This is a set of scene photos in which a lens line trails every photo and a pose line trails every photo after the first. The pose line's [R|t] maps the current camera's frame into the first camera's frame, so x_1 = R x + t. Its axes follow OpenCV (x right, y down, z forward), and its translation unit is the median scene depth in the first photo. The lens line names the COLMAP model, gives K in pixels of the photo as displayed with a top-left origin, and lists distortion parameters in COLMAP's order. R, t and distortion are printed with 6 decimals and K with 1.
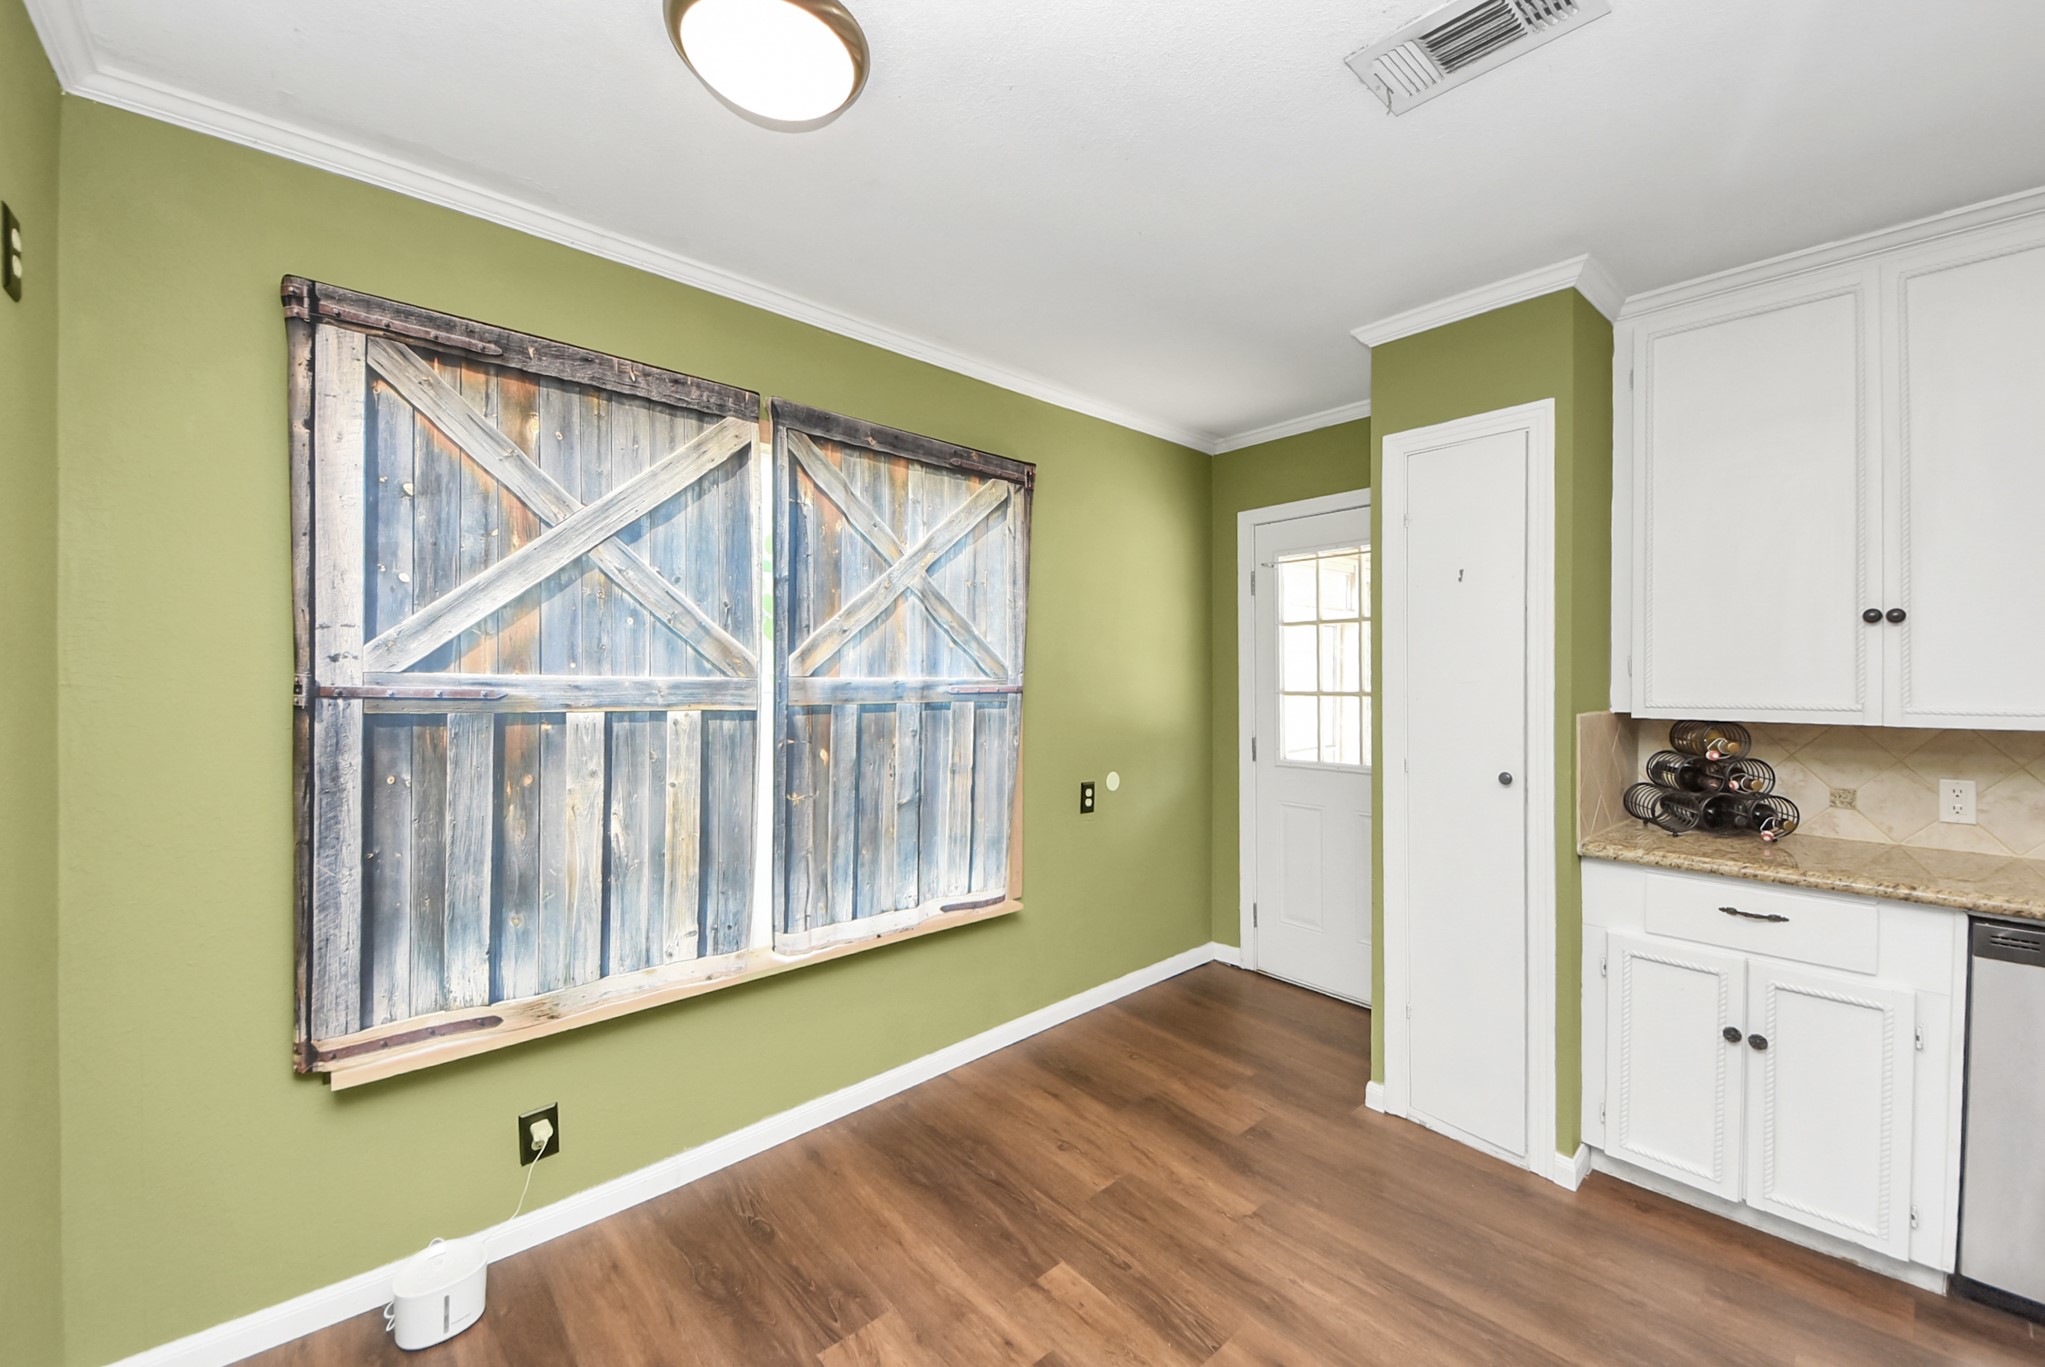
lens RADIAL K [[771.5, 0, 1041.2], [0, 771.5, 683.4], [0, 0, 1]] dist [0.025259, -0.021687]
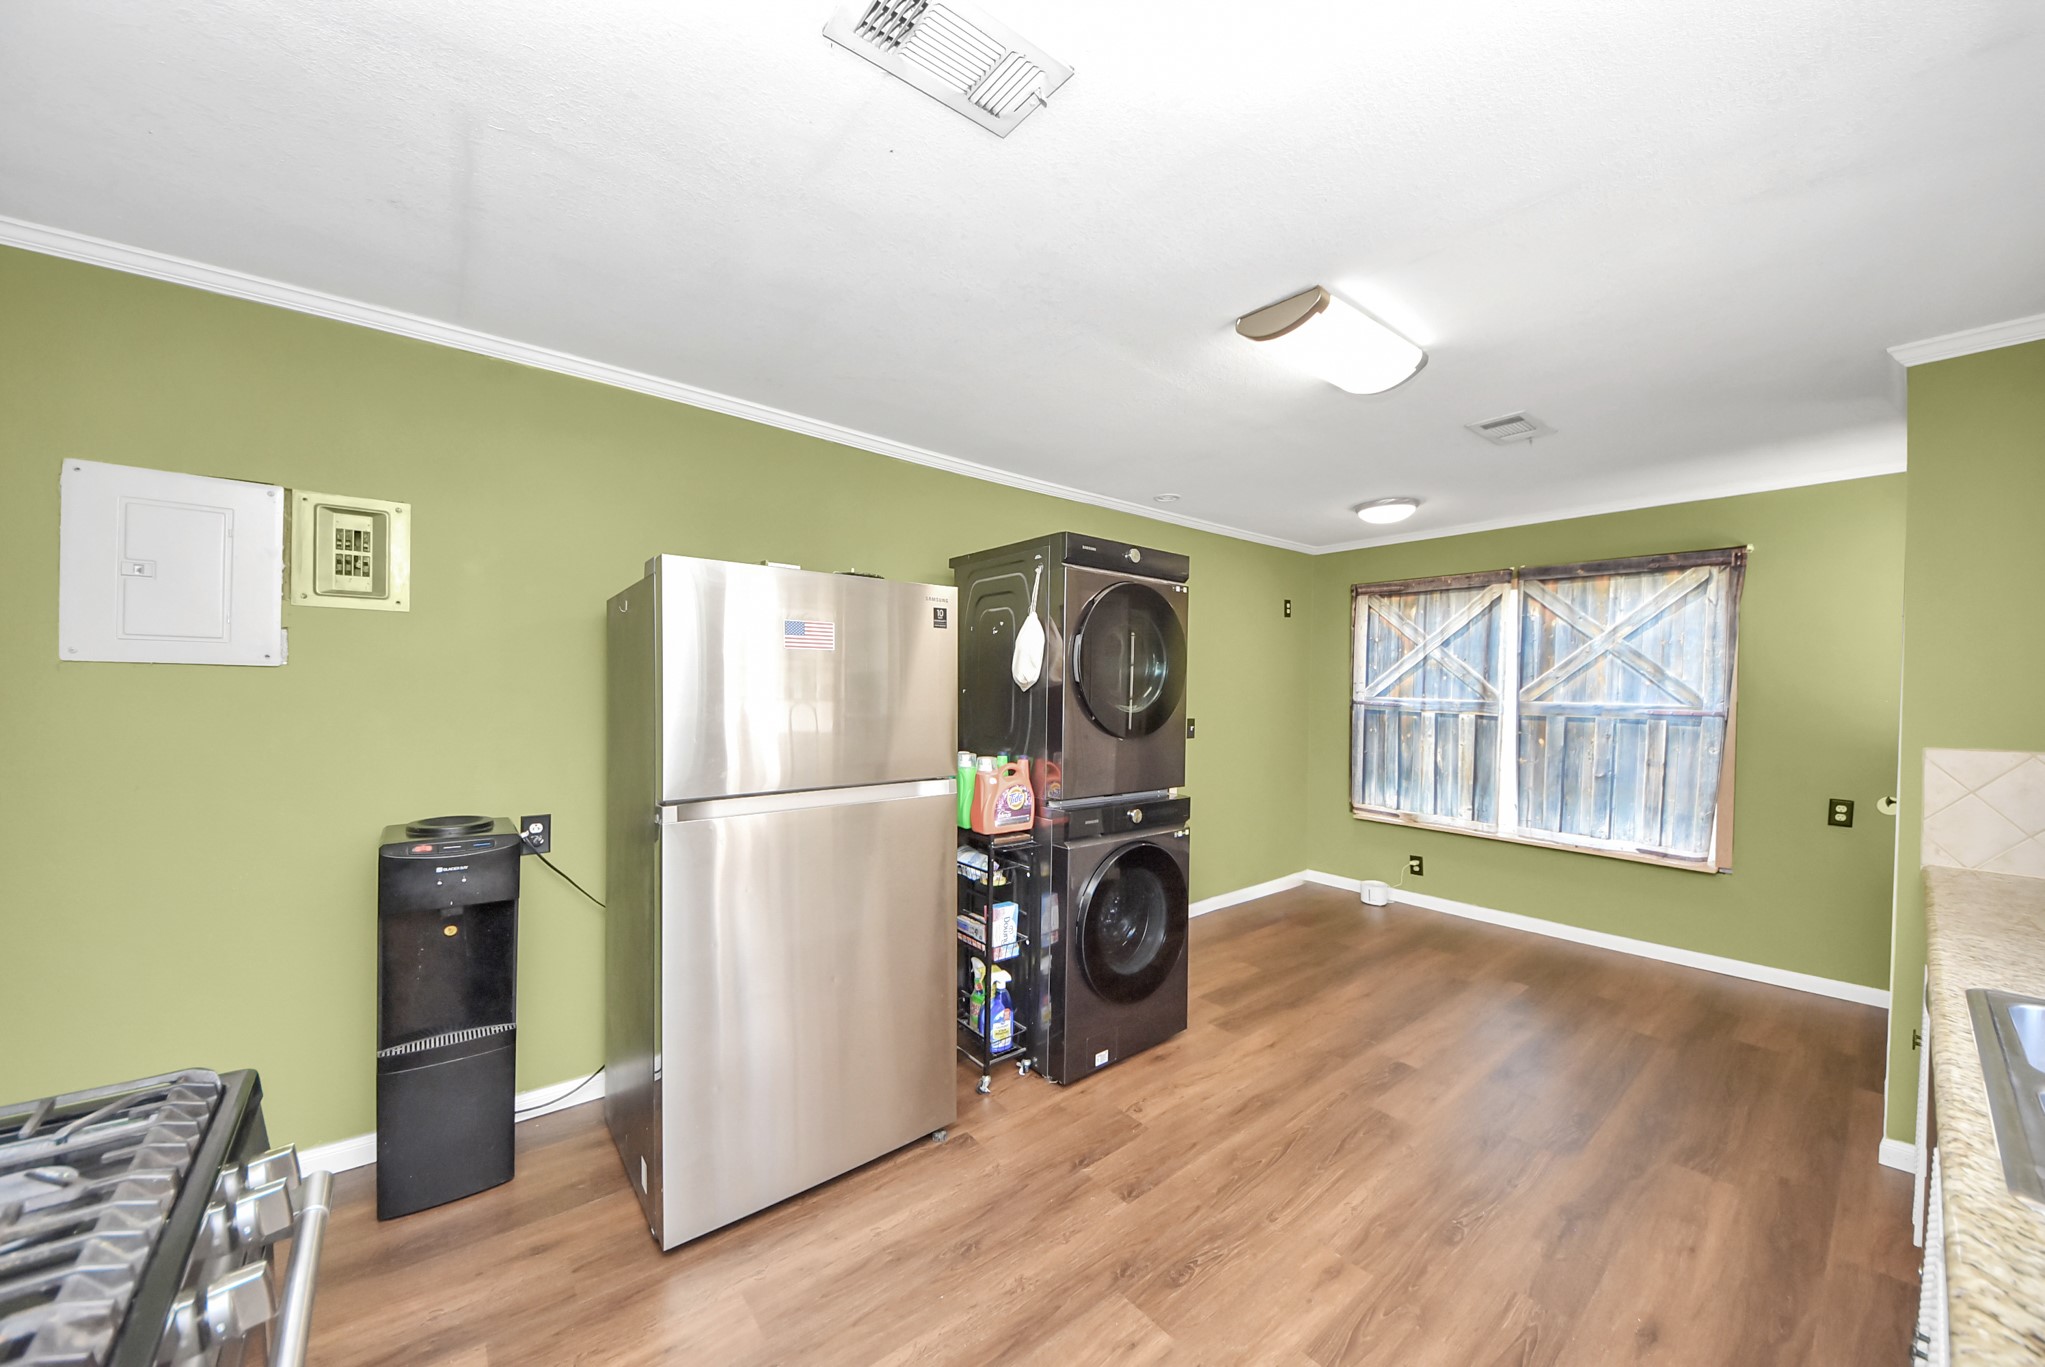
lens RADIAL K [[716.2, 0, 1041.5], [0, 716.2, 697.1], [0, 0, 1]] dist [0.029273, -0.025698]
pose [[-0.041915, 0.012026, -0.999049, 1.753257], [-0.021981, 0.999674, 0.012956, -0.017084], [0.998879, 0.022503, -0.041637, -0.205590]]
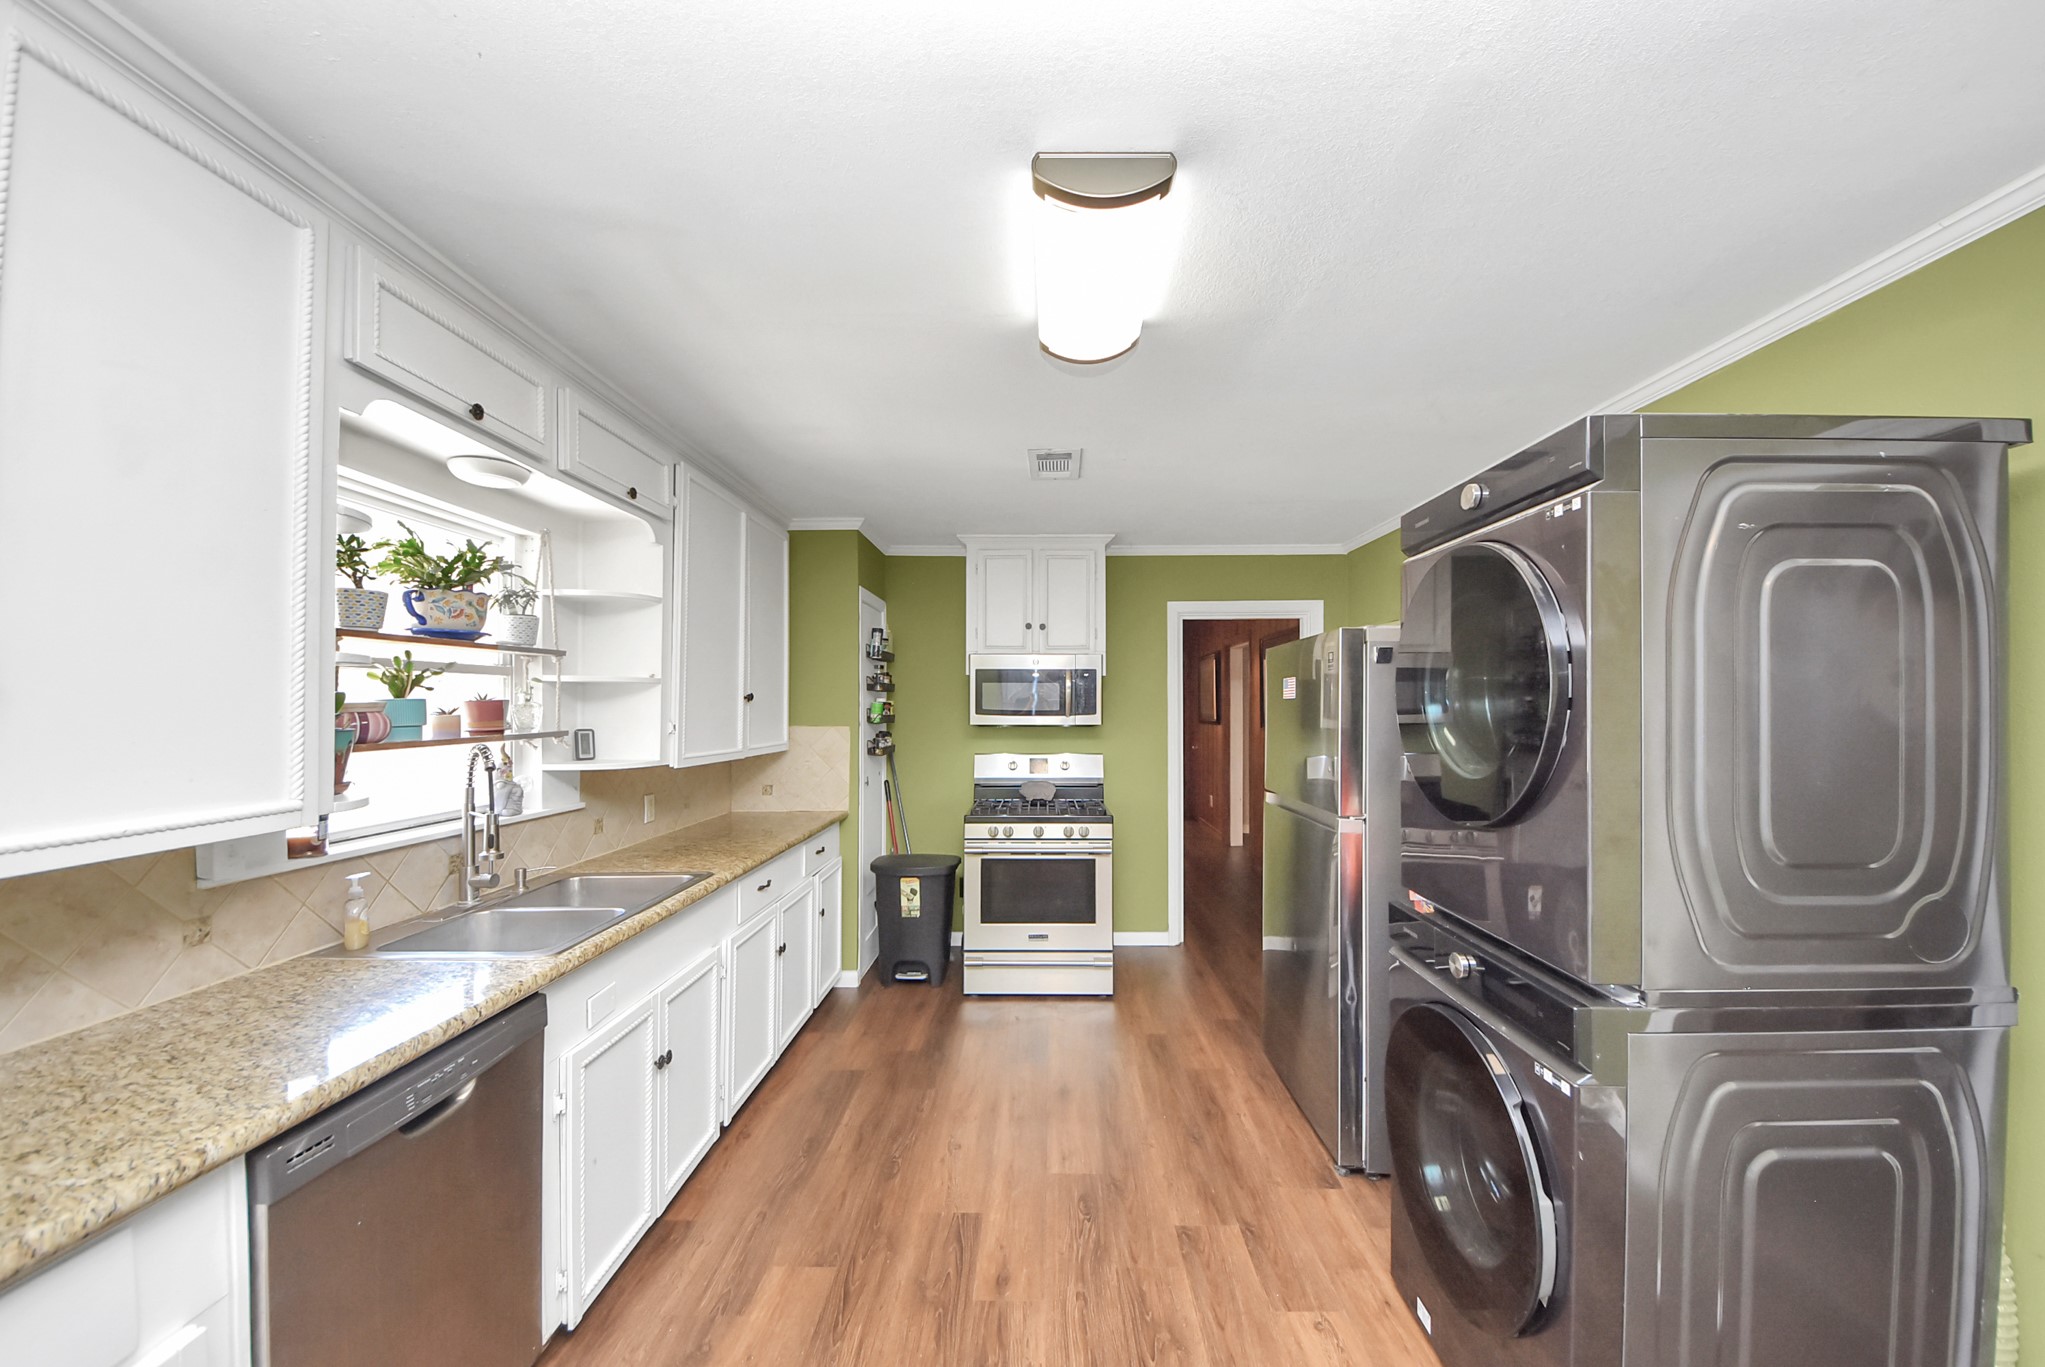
lens RADIAL K [[739.5, 0, 1048.8], [0, 739.5, 695.1], [0, 0, 1]] dist [0.025713, -0.019691]
pose [[-0.744650, 0.009612, 0.667386, 0.248862], [0.005018, 0.999949, -0.008803, -0.055209], [-0.667437, -0.003206, -0.744660, 0.759759]]
